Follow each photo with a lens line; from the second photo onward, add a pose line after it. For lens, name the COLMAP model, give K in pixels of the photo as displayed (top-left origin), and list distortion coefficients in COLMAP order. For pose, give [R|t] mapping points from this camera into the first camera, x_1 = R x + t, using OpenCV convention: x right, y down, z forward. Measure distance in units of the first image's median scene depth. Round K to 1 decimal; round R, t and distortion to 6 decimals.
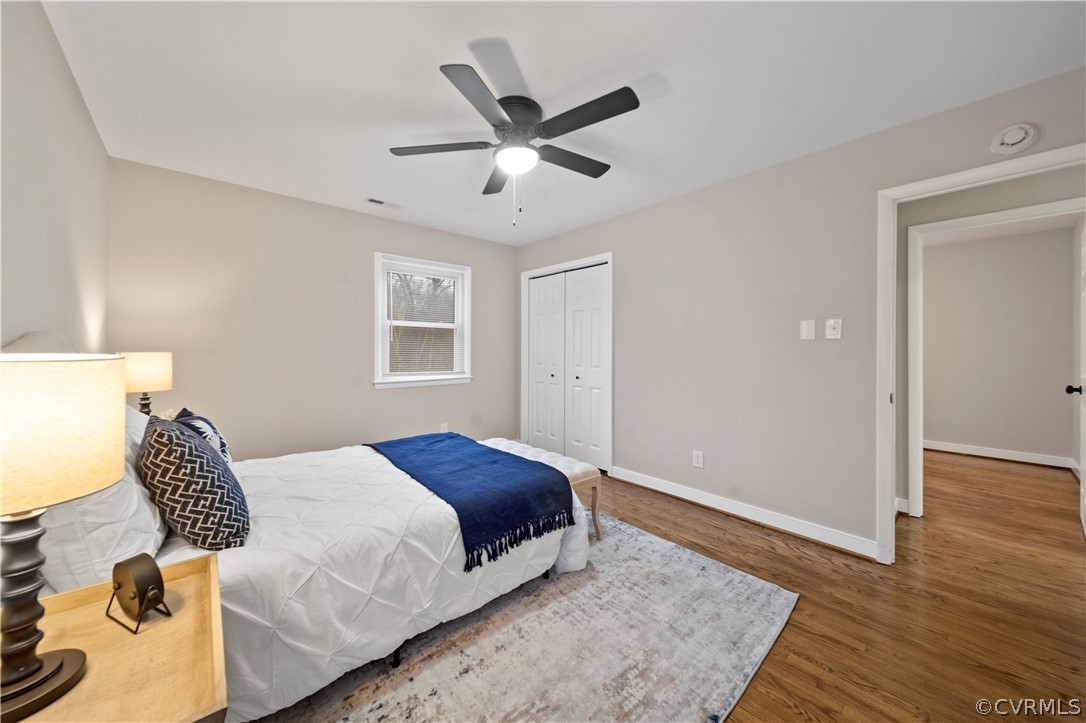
lens RADIAL K [[389.0, 0, 537.4], [0, 389.0, 352.6], [0, 0, 1]] dist [0.003768, -0.000160]
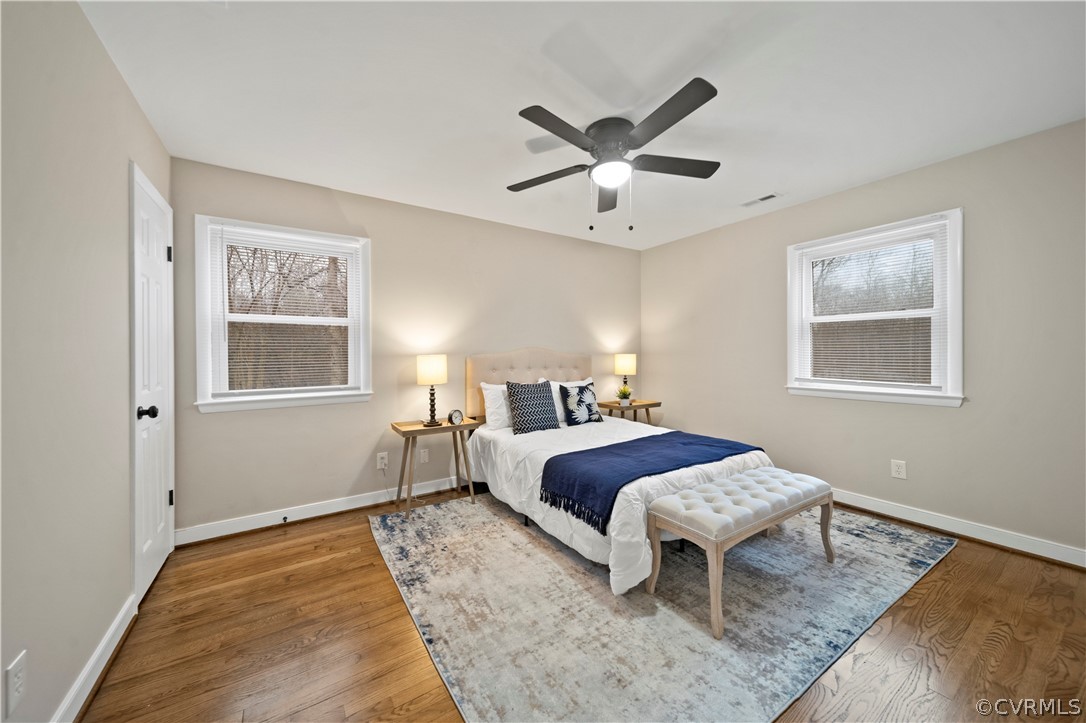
lens RADIAL K [[389.0, 0, 537.8], [0, 389.0, 356.4], [0, 0, 1]] dist [0.003768, -0.000160]
pose [[-0.147109, 0.009492, -0.989075, 1.181700], [-0.001788, 0.999950, 0.009862, -0.007229], [0.989119, 0.003219, -0.147084, 1.093323]]
